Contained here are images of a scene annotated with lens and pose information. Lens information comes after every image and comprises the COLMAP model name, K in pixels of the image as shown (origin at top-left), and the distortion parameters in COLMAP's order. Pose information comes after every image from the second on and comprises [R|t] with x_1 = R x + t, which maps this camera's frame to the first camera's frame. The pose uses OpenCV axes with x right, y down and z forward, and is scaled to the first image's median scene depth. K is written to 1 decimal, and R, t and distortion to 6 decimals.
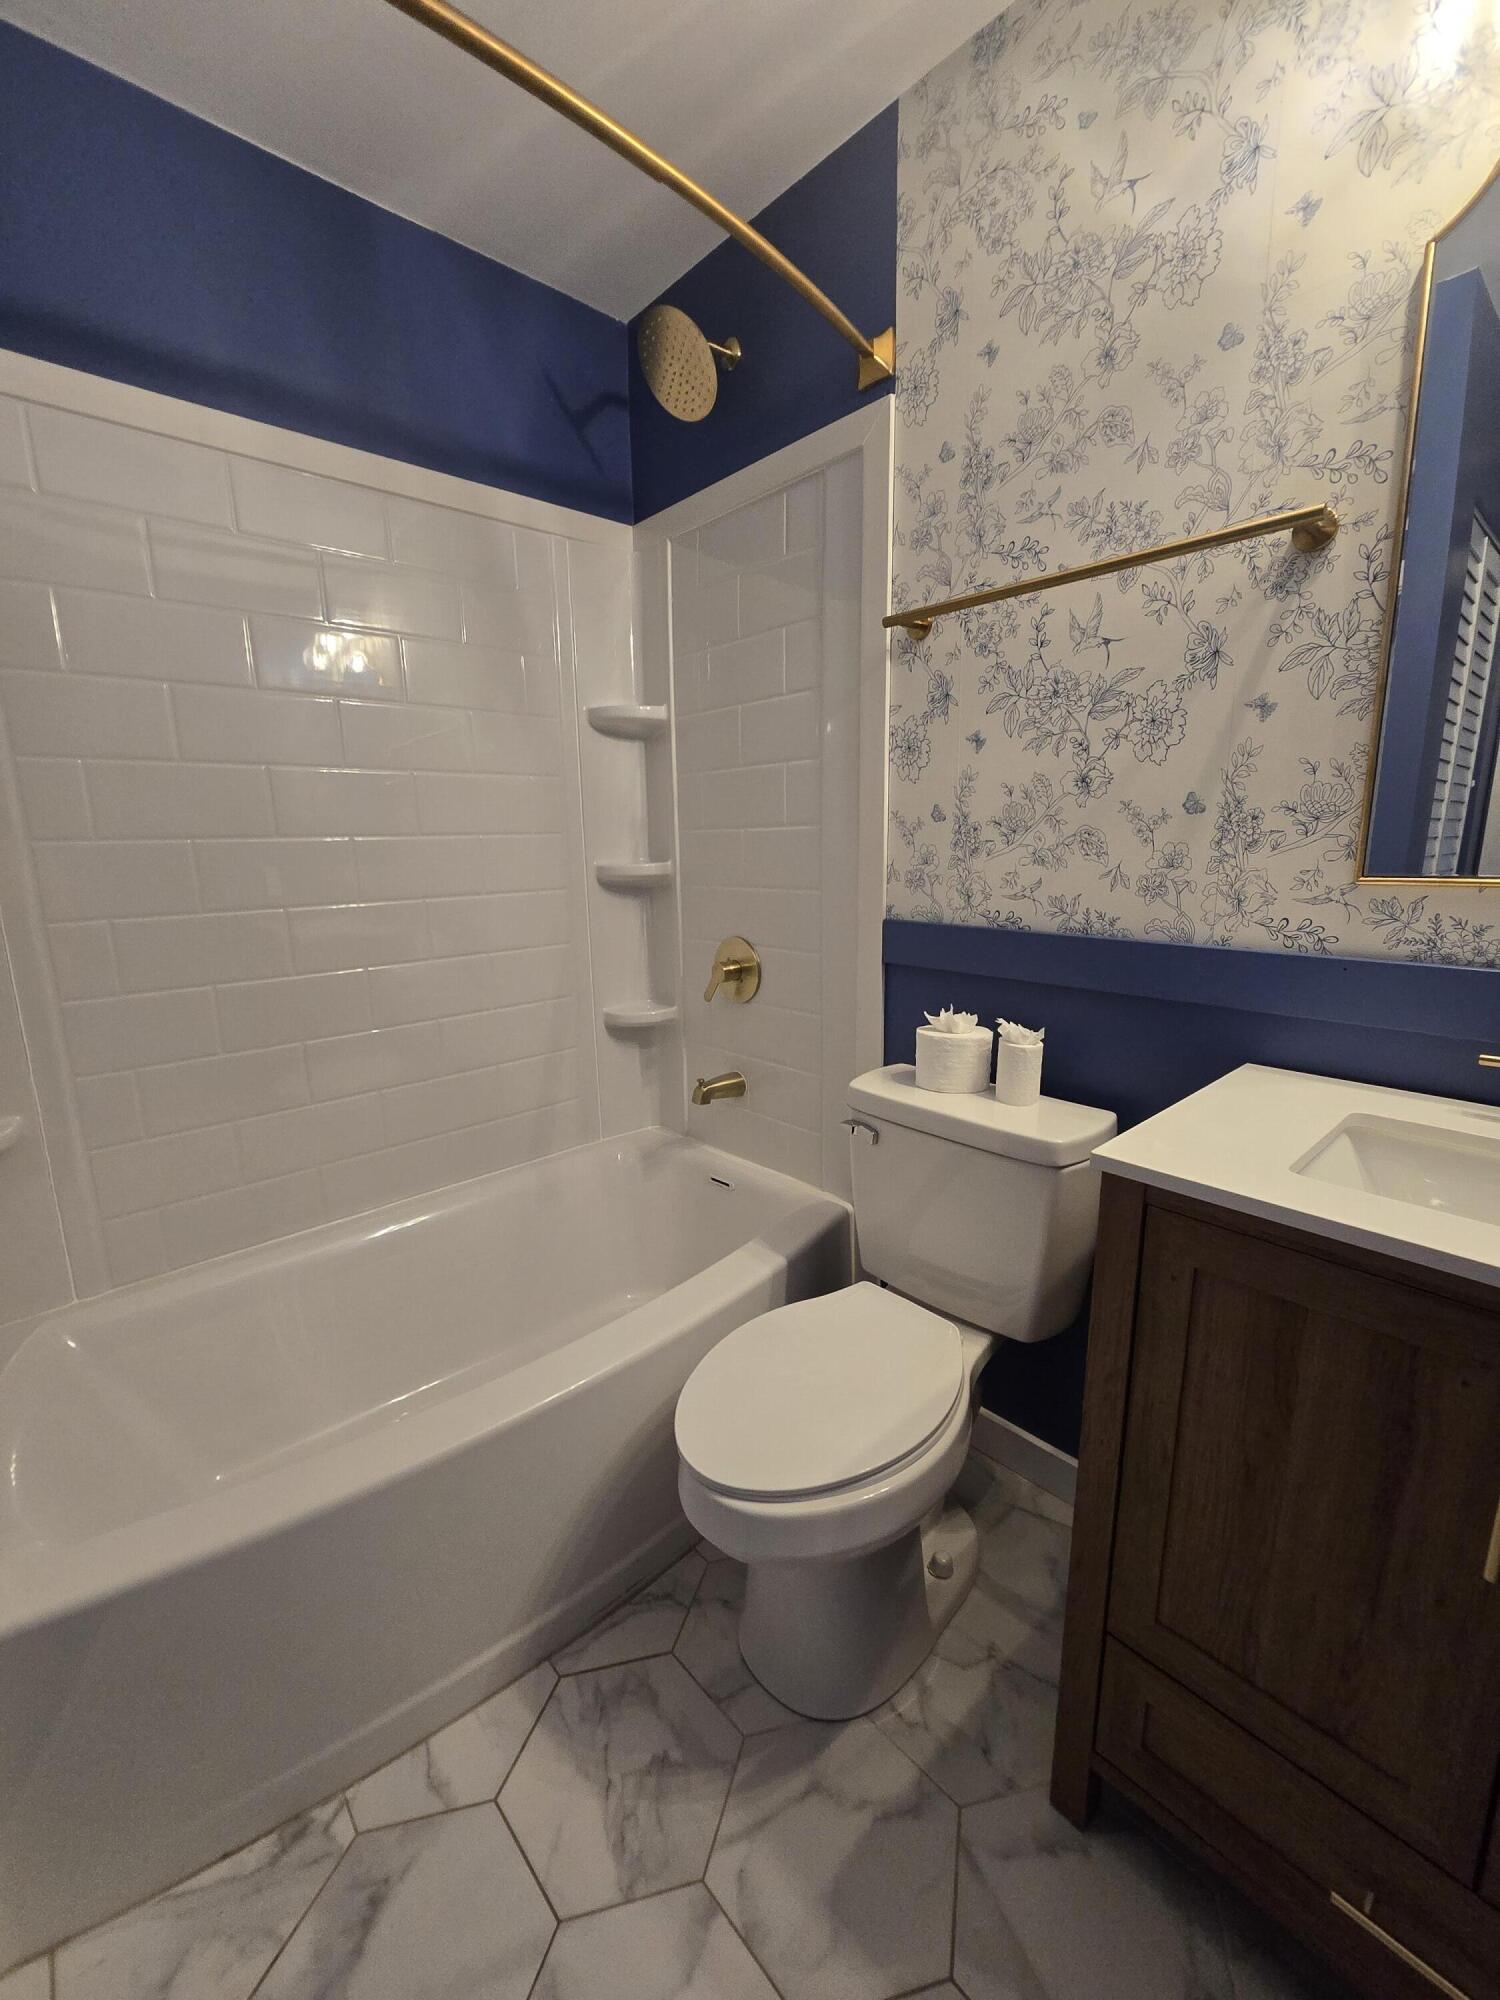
lens RADIAL K [[819.7, 0, 744.8], [0, 819.7, 995.9], [0, 0, 1]] dist [-0.009185, 0.003149]
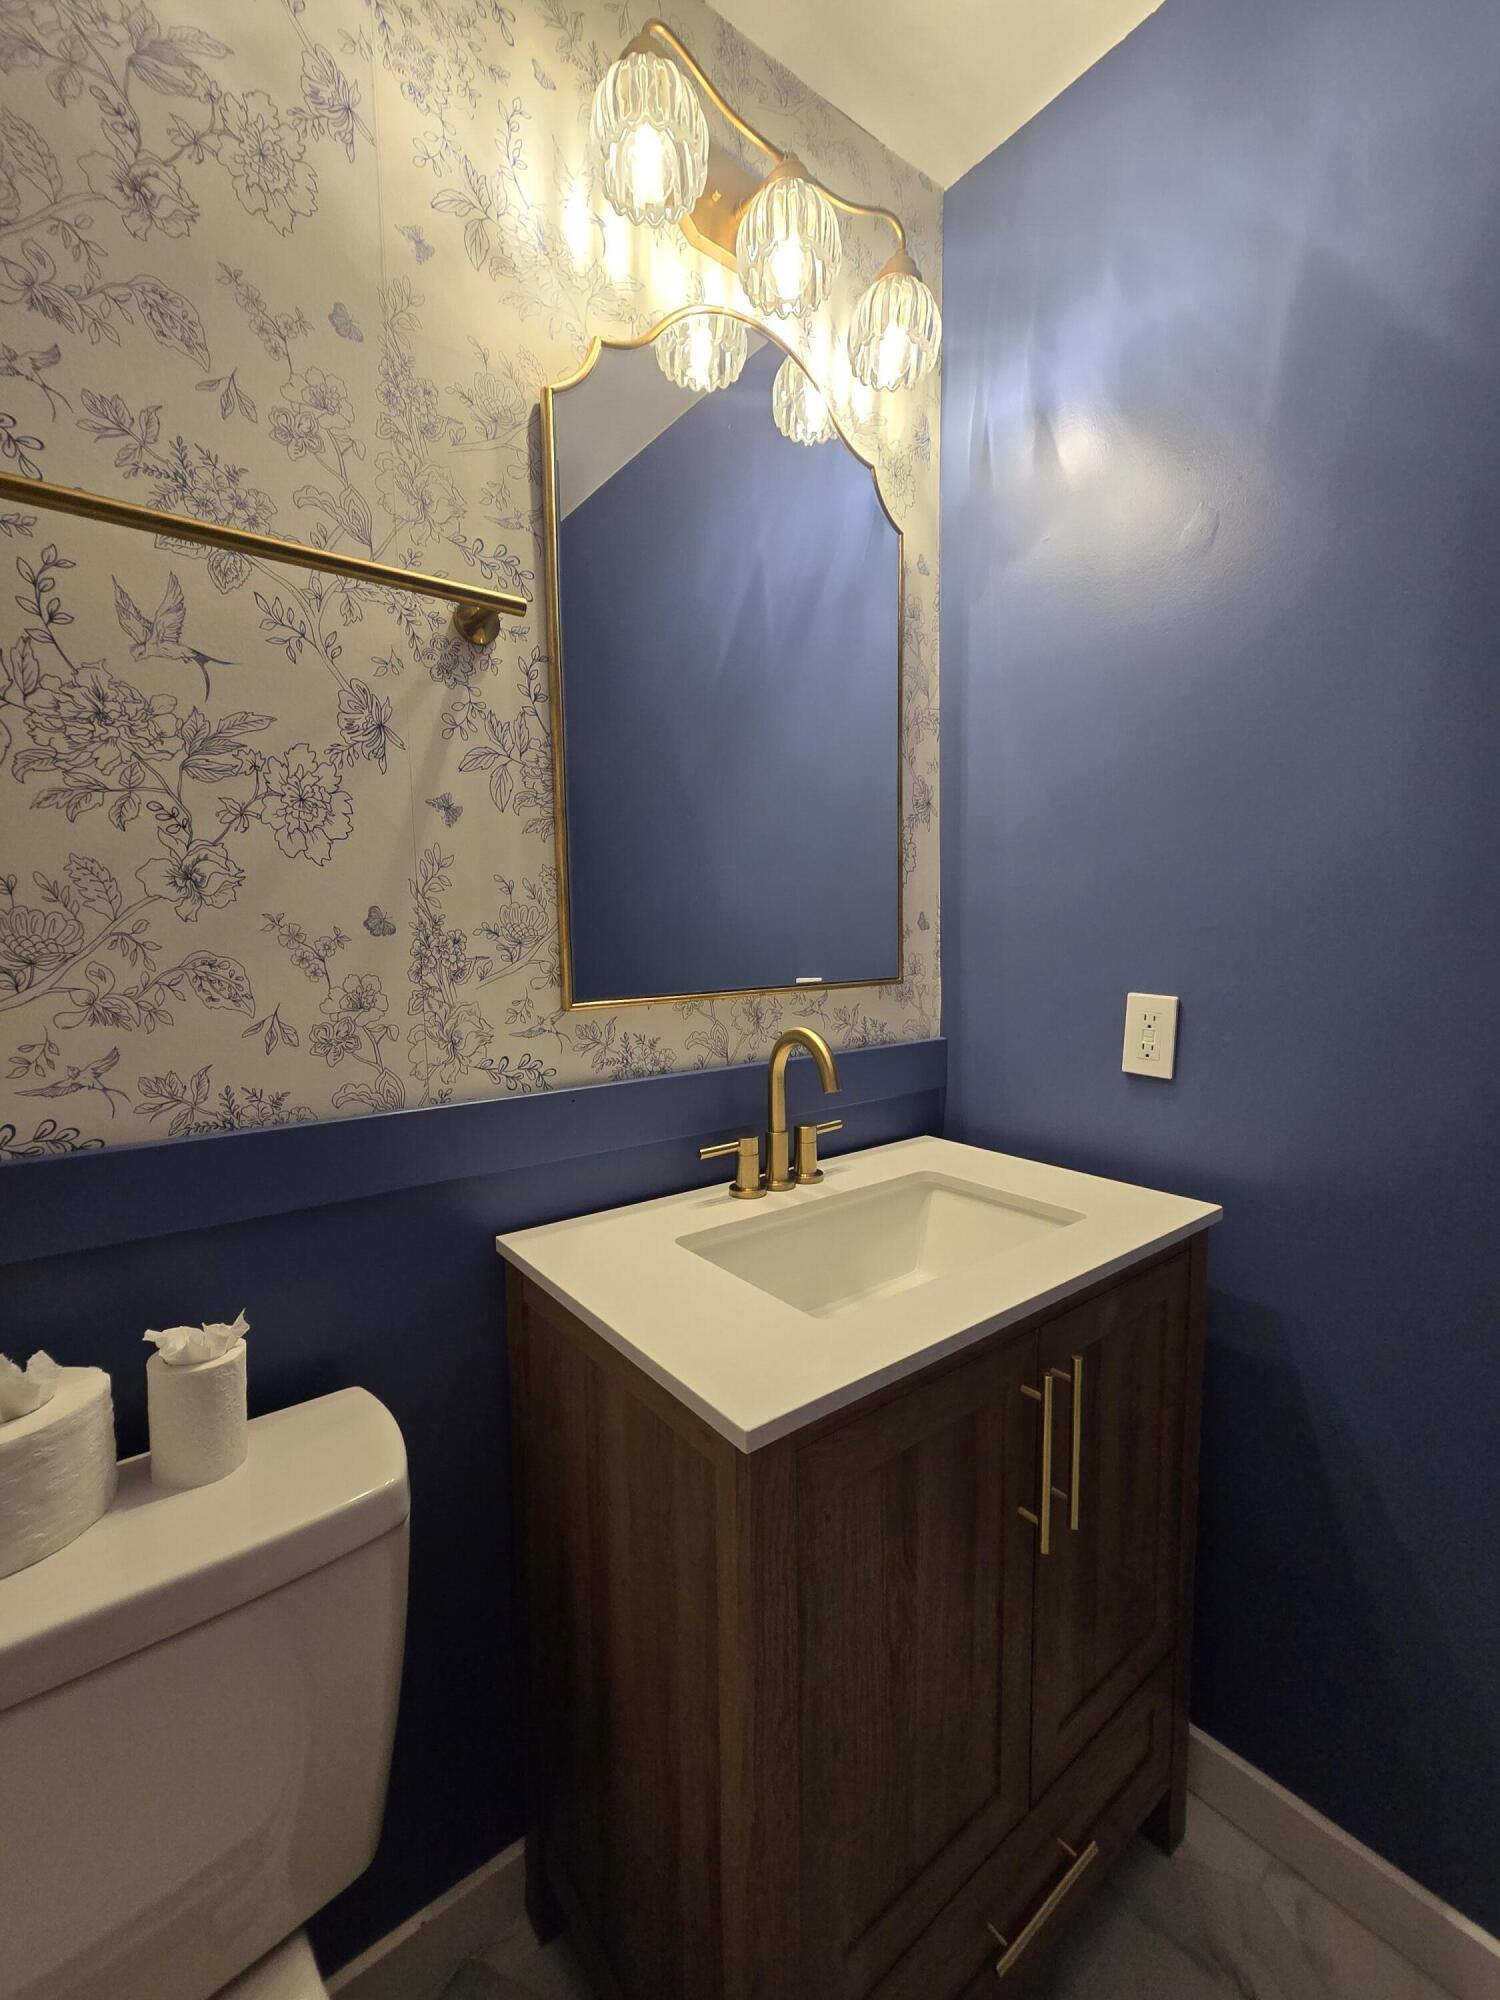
lens RADIAL K [[819.7, 0, 742.2], [0, 819.7, 1000.4], [0, 0, 1]] dist [-0.009185, 0.003149]
pose [[0.084645, -0.065818, 0.994235, -0.159211], [0.200689, 0.978494, 0.047690, -0.137521], [-0.975991, 0.195495, 0.096034, 0.632245]]
